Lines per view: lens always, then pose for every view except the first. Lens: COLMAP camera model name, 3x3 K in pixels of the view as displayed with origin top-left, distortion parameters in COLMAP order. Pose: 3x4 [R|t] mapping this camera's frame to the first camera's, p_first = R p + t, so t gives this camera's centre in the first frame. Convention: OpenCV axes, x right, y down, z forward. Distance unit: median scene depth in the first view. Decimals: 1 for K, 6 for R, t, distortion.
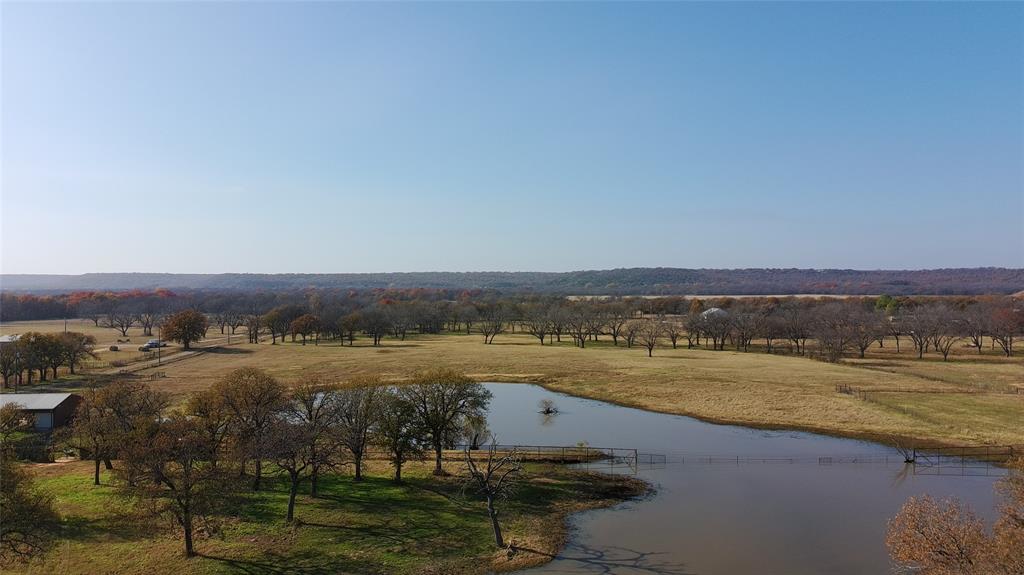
lens RADIAL K [[782.0, 0, 511.2], [0, 782.0, 292.9], [0, 0, 1]] dist [0.075328, -0.067461]
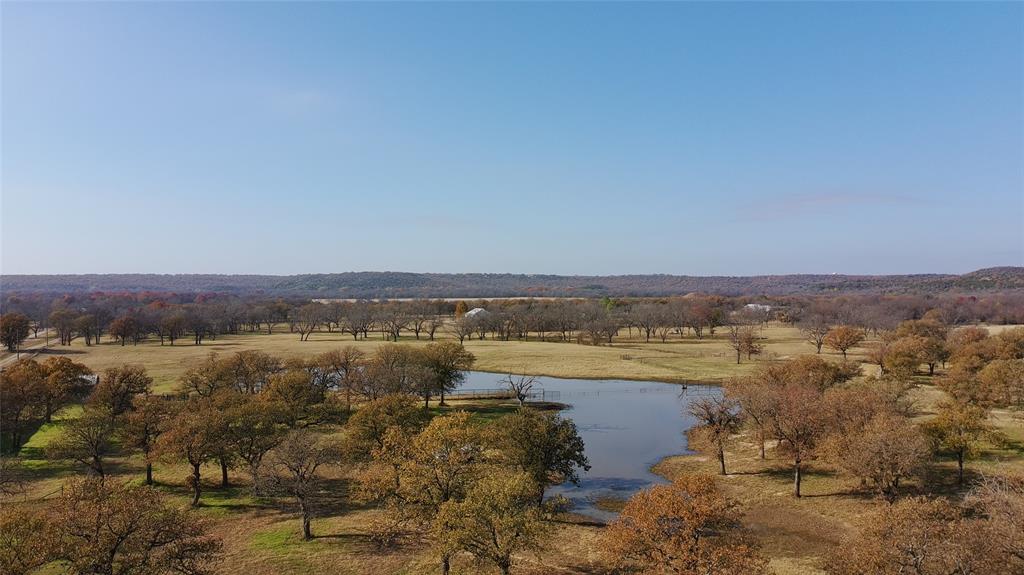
lens RADIAL K [[782.0, 0, 511.2], [0, 782.0, 292.9], [0, 0, 1]] dist [0.075328, -0.067461]
pose [[0.936658, -0.000428, 0.350245, -0.146036], [0.001982, 0.999990, -0.004080, 0.001206], [-0.350239, 0.004516, 0.936649, -0.157219]]
